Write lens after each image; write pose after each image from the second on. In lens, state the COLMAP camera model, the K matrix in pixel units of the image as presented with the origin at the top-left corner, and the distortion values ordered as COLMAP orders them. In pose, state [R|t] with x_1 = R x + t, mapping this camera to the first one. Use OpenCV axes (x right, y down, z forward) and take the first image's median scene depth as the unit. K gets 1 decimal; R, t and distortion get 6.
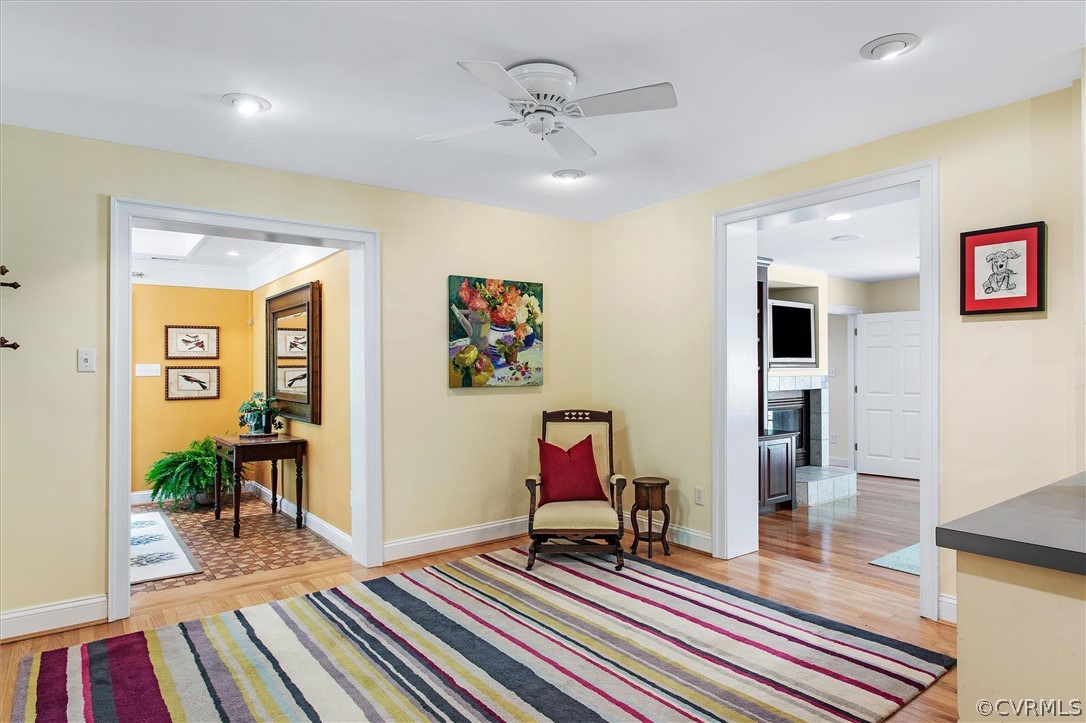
lens RADIAL K [[623.2, 0, 544.6], [0, 623.2, 365.3], [0, 0, 1]] dist [-0.006296, -0.000830]
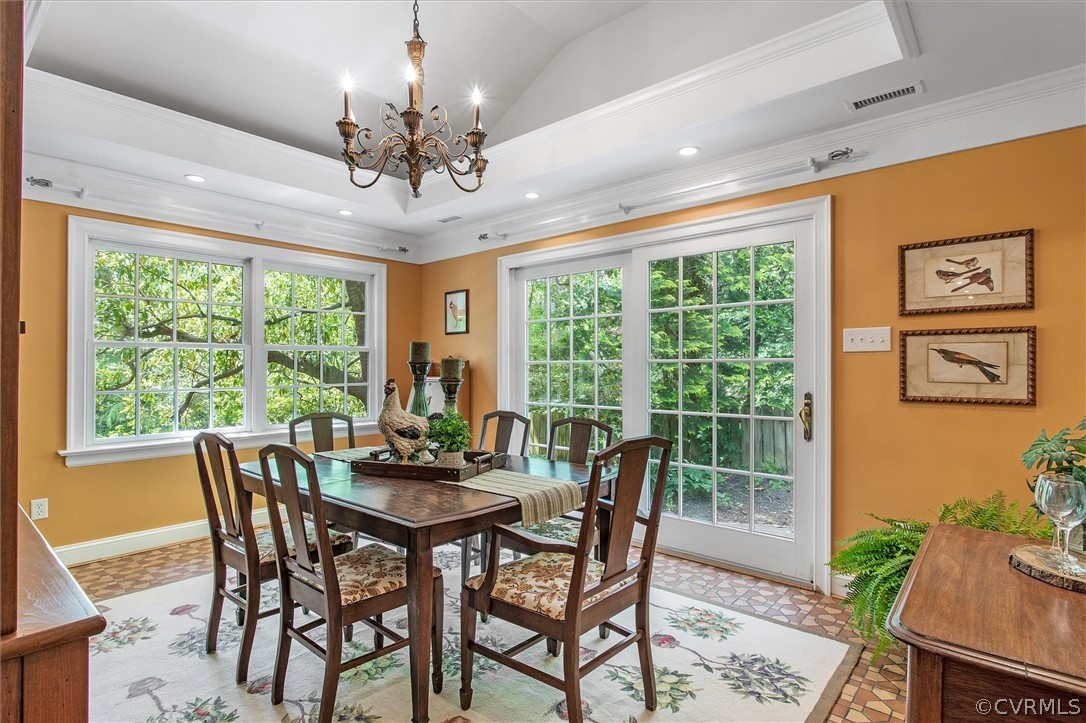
lens RADIAL K [[549.8, 0, 543.2], [0, 549.8, 363.1], [0, 0, 1]] dist [-0.003845, 0.000011]
pose [[0.202962, 0.004951, -0.979174, -0.243003], [0.003809, 0.999976, 0.005846, 0.022397], [0.979179, -0.004916, 0.202938, 0.626556]]
